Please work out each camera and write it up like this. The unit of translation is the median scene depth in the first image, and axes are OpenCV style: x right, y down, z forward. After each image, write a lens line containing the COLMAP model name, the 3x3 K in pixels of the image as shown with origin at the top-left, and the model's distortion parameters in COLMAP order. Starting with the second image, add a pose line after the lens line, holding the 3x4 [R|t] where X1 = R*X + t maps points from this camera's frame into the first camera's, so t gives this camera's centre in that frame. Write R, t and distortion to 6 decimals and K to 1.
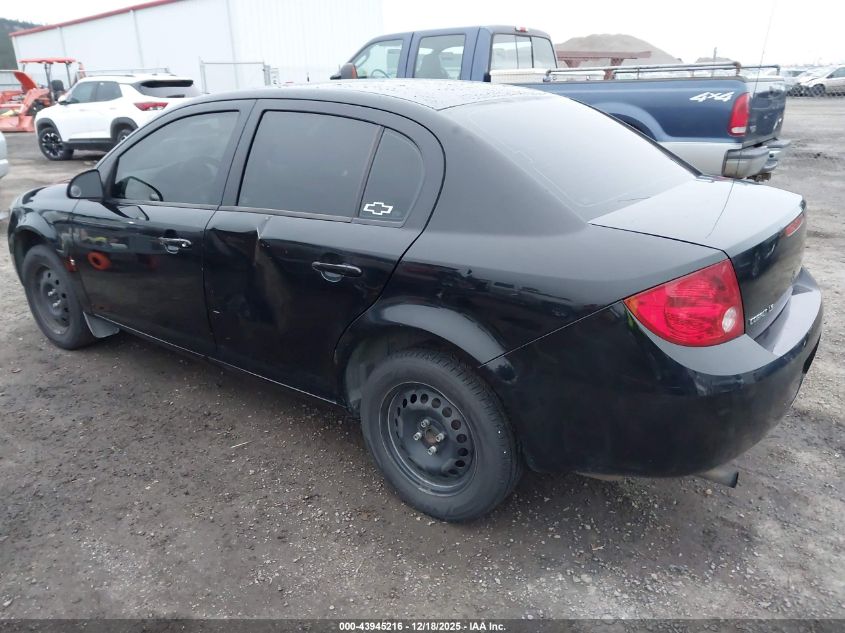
lens RADIAL K [[654.8, 0, 422.5], [0, 654.8, 316.5], [0, 0, 1]] dist [0.002915, 0.001179]
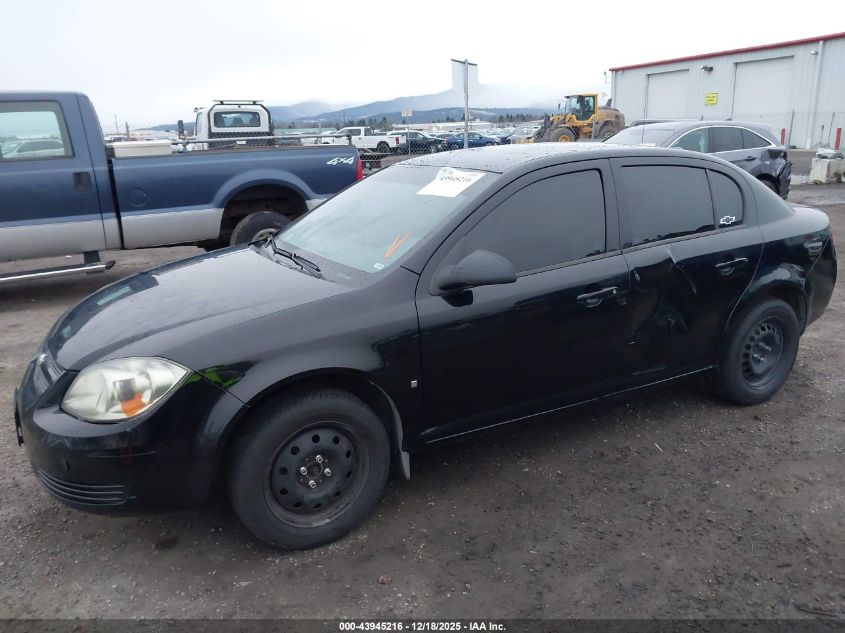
lens RADIAL K [[675.8, 0, 422.5], [0, 675.8, 316.5], [0, 0, 1]] dist [0.062886, -0.098179]
pose [[0.410554, -0.237551, 0.880349, -1.333365], [0.335350, 0.937140, 0.096483, -0.254711], [-0.847930, 0.255613, 0.464409, 0.677879]]
